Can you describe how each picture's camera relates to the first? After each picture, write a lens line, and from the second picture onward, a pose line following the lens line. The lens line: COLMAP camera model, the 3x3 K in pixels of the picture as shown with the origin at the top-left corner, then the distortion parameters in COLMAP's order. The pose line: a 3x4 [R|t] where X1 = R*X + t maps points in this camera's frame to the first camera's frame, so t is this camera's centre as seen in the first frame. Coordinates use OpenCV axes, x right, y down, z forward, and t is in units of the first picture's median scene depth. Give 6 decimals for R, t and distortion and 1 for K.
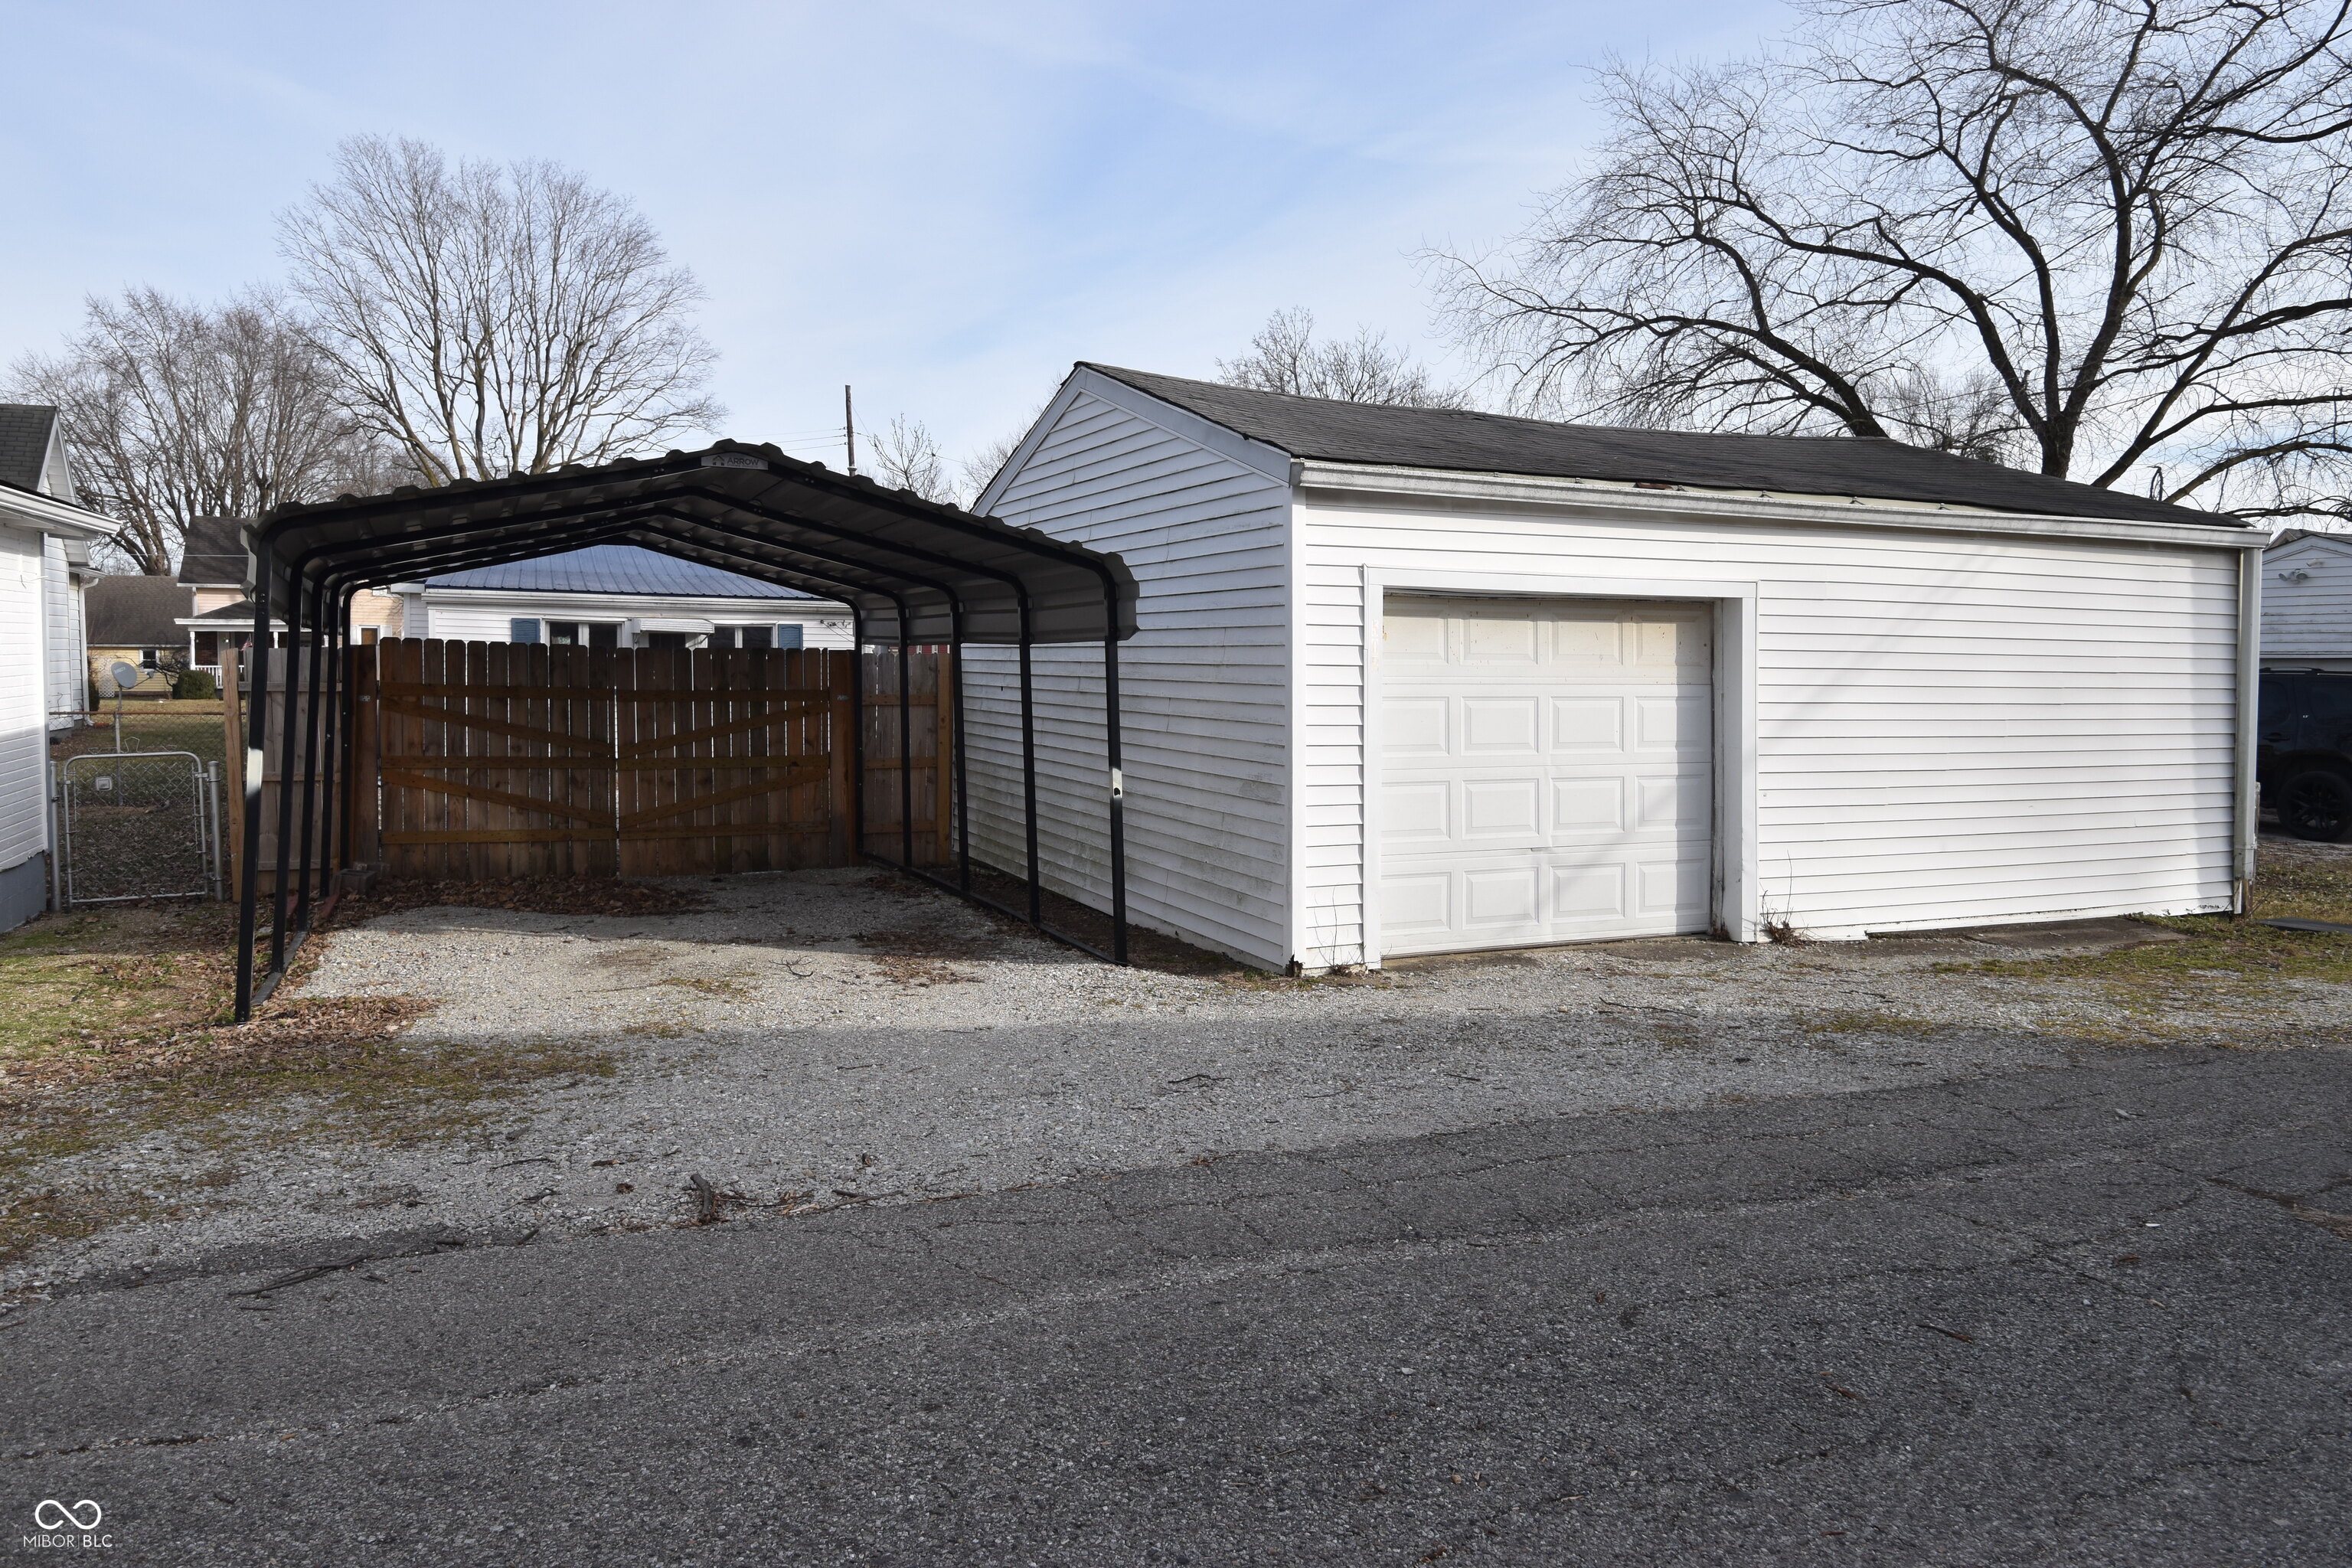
lens RADIAL K [[1622.2, 0, 1176.9], [0, 1622.2, 771.4], [0, 0, 1]] dist [-0.025518, -0.004411]
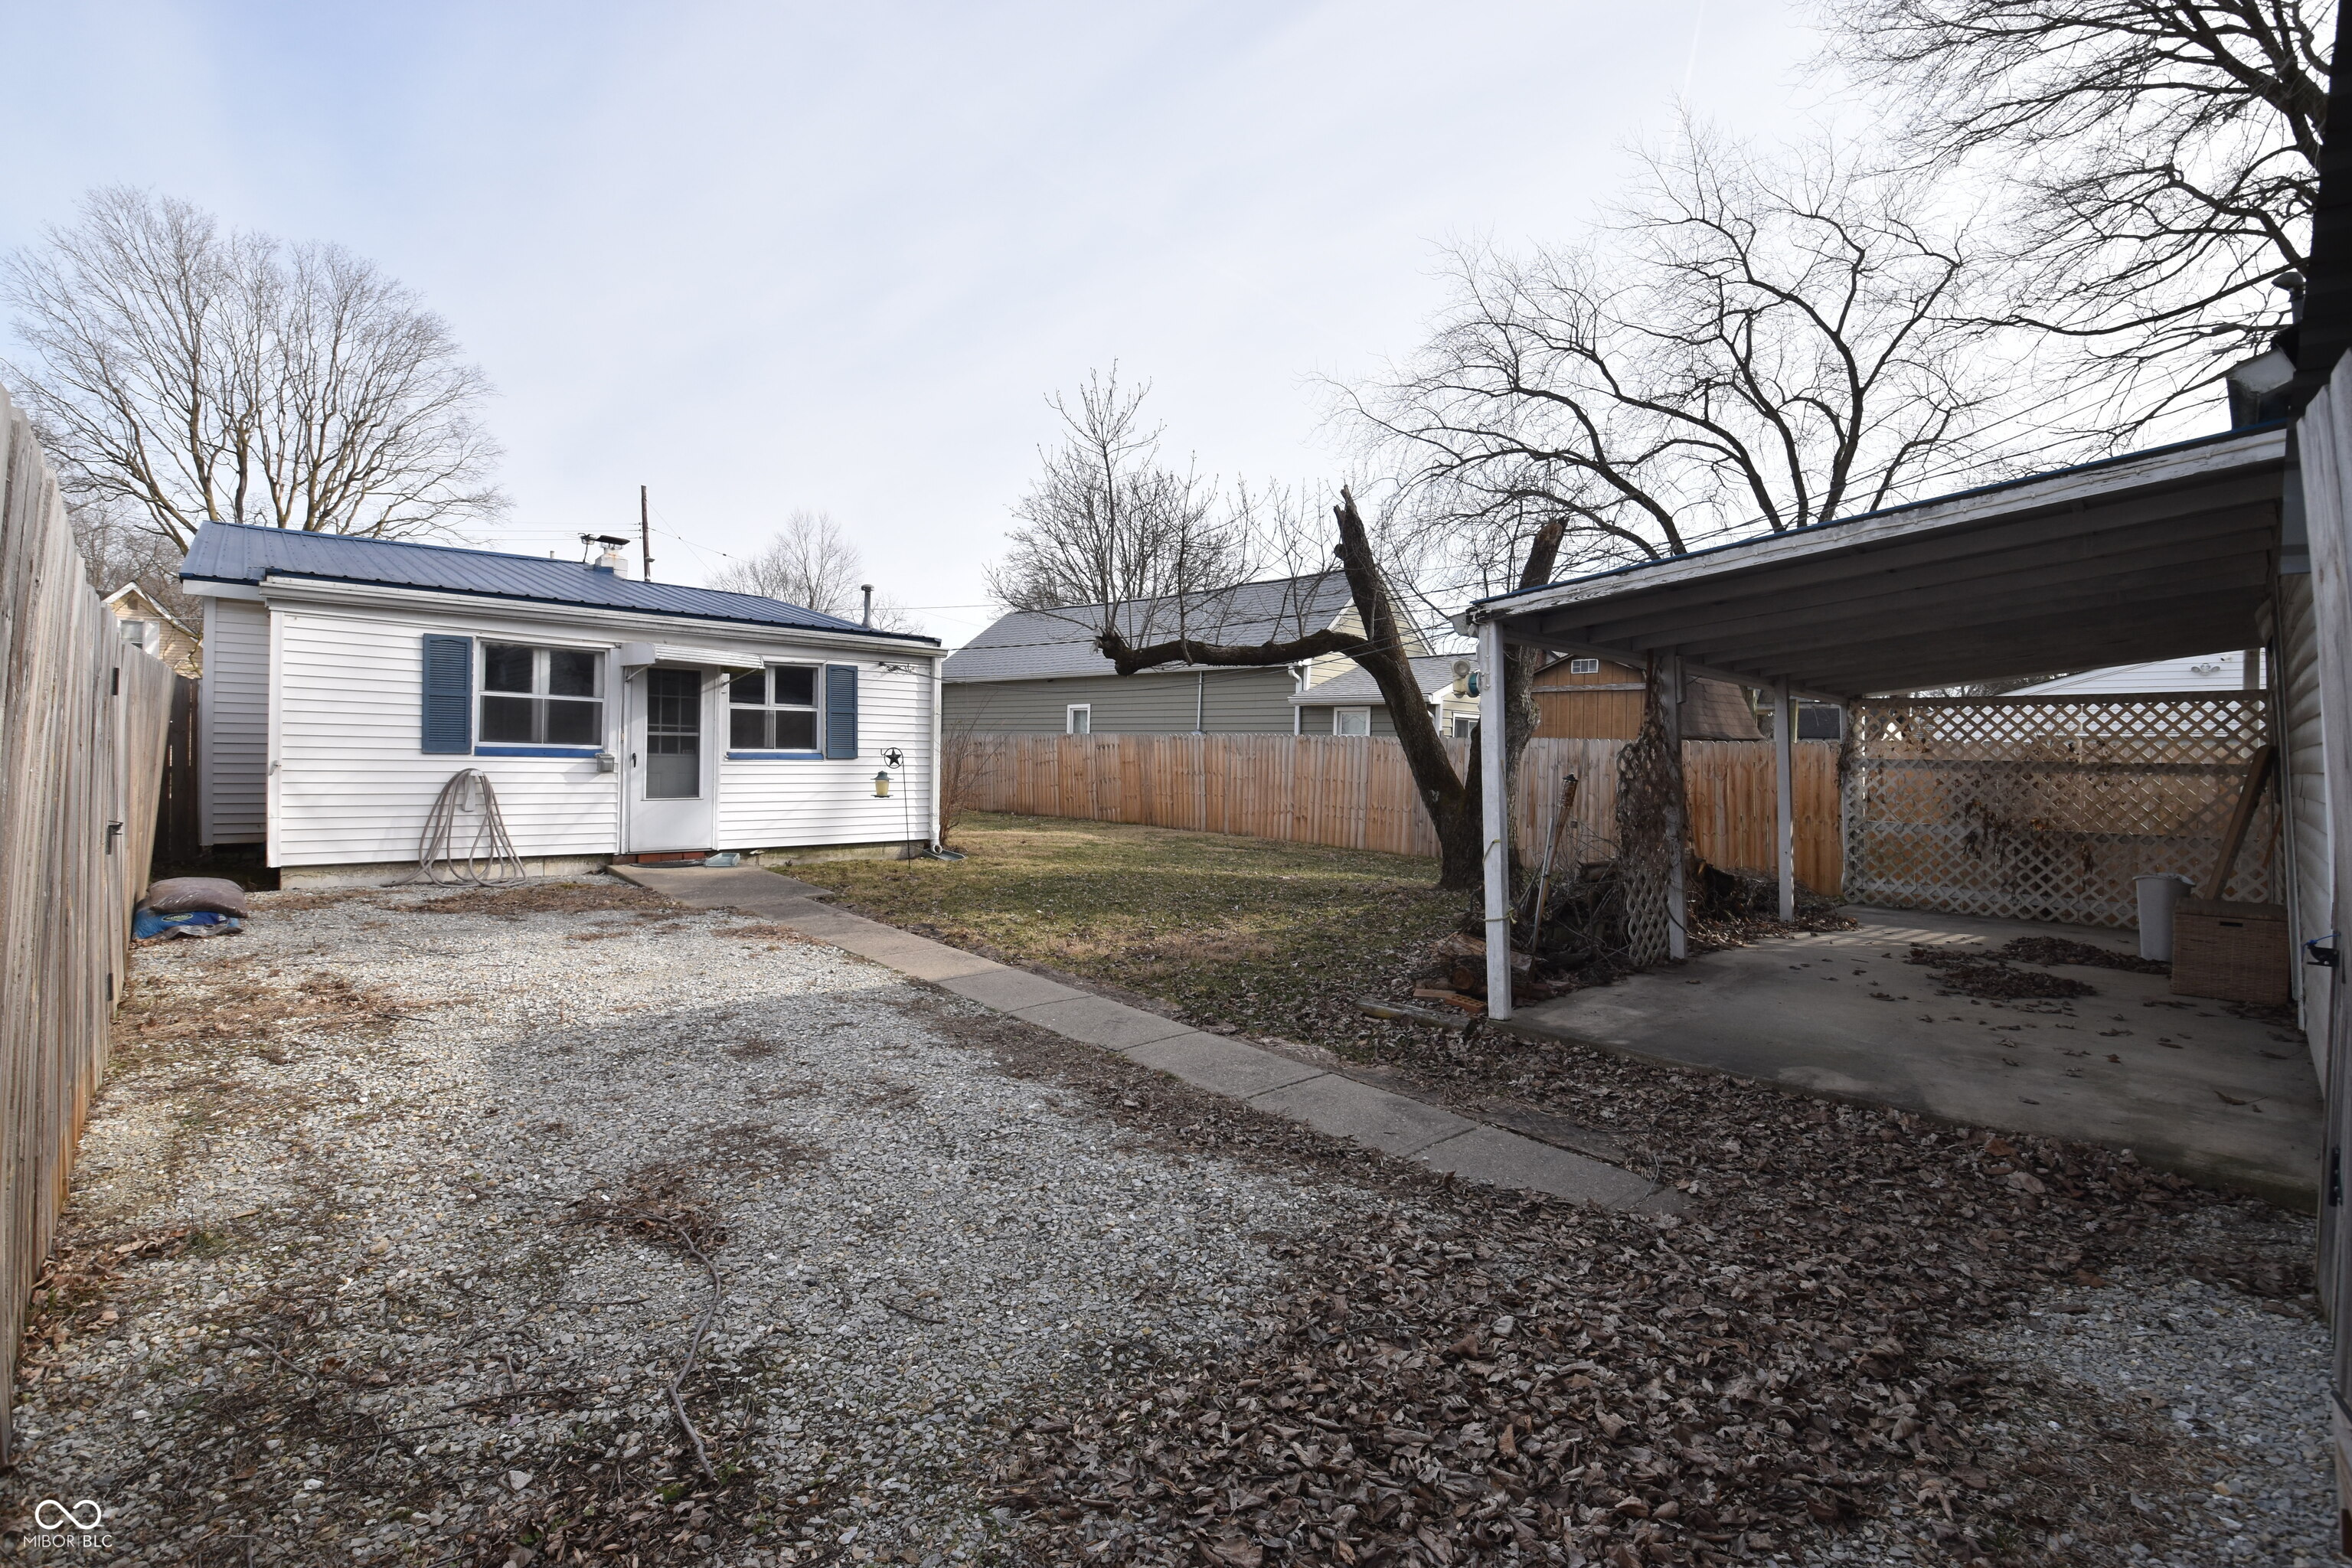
lens RADIAL K [[1046.6, 0, 1161.2], [0, 1046.6, 771.8], [0, 0, 1]] dist [-0.033322, -0.001153]
pose [[0.937108, 0.004389, 0.349013, -0.116204], [0.010701, 0.999090, -0.041295, -0.008875], [-0.348876, 0.042432, 0.936208, 0.217157]]
